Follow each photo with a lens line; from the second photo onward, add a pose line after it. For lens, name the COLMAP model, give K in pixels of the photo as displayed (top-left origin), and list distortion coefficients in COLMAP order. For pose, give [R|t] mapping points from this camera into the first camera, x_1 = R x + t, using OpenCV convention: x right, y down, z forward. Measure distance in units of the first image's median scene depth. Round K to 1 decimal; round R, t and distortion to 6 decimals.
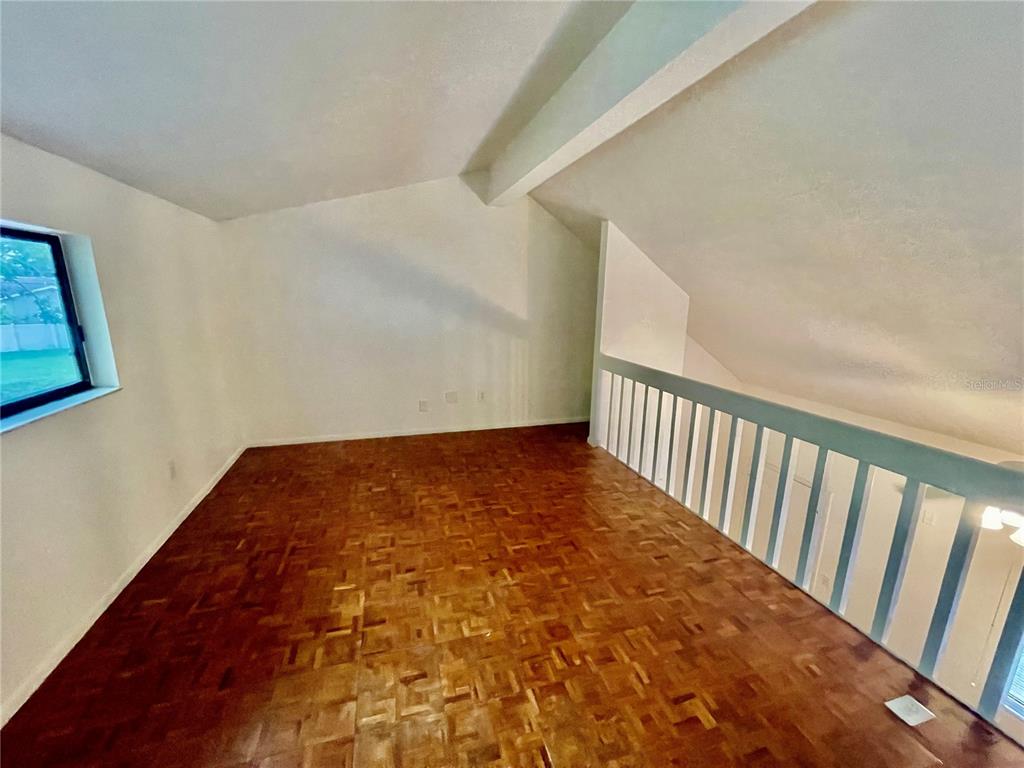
lens RADIAL K [[414.5, 0, 507.9], [0, 414.5, 382.0], [0, 0, 1]] dist [-0.004886, 0.002107]
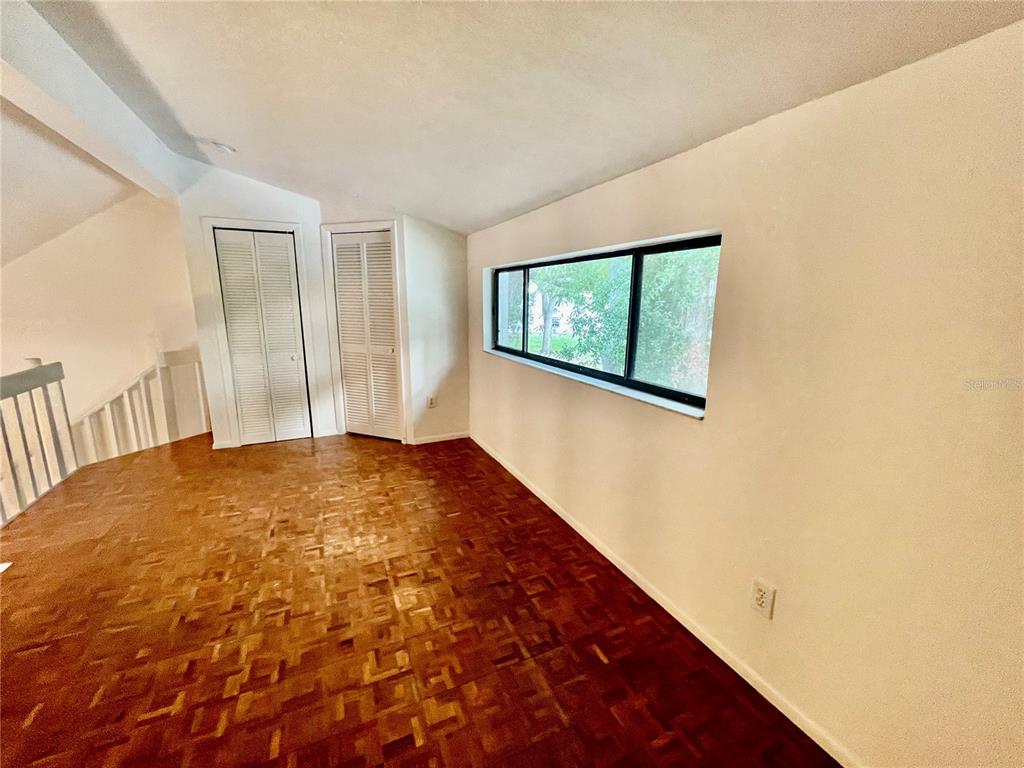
lens RADIAL K [[414.5, 0, 511.4], [0, 414.5, 385.5], [0, 0, 1]] dist [-0.004886, 0.002107]
pose [[-0.988086, 0.006783, -0.153750, -0.510129], [-0.055637, 0.915715, 0.397958, -0.390158], [0.143491, 0.401771, -0.904428, 1.859986]]
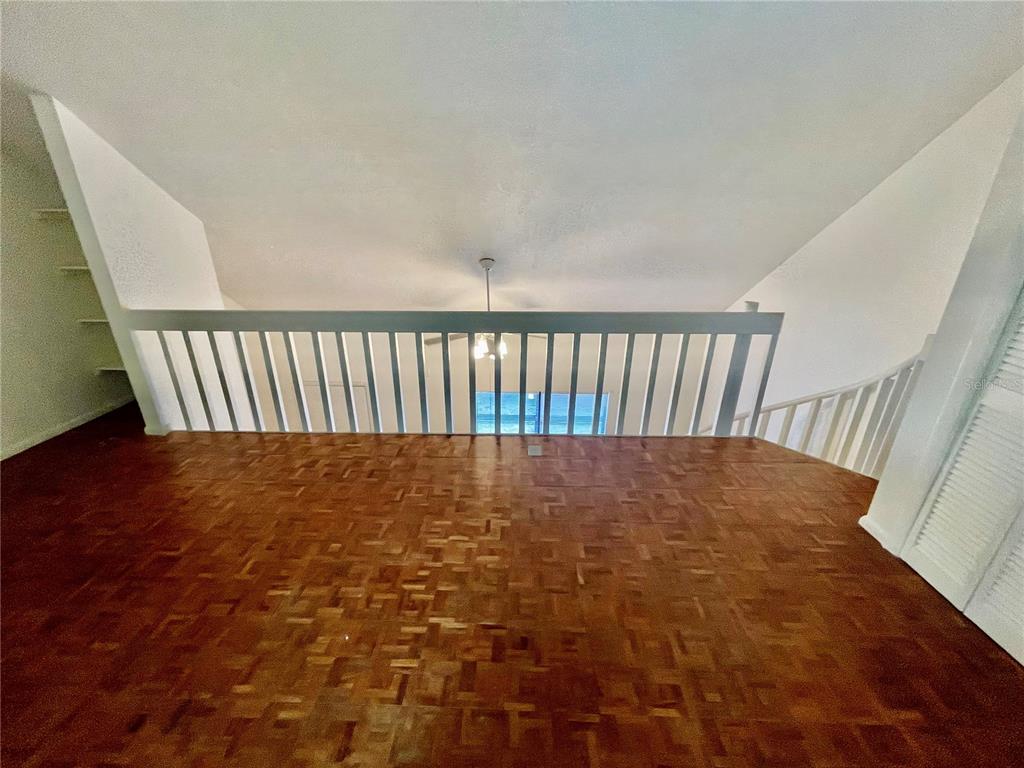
lens RADIAL K [[414.5, 0, 508.8], [0, 414.5, 384.5], [0, 0, 1]] dist [-0.004886, 0.002107]
pose [[0.312992, -0.356861, 0.880163, -0.491457], [0.203188, 0.930429, 0.304987, -0.064525], [-0.927767, 0.083381, 0.363726, 0.327011]]
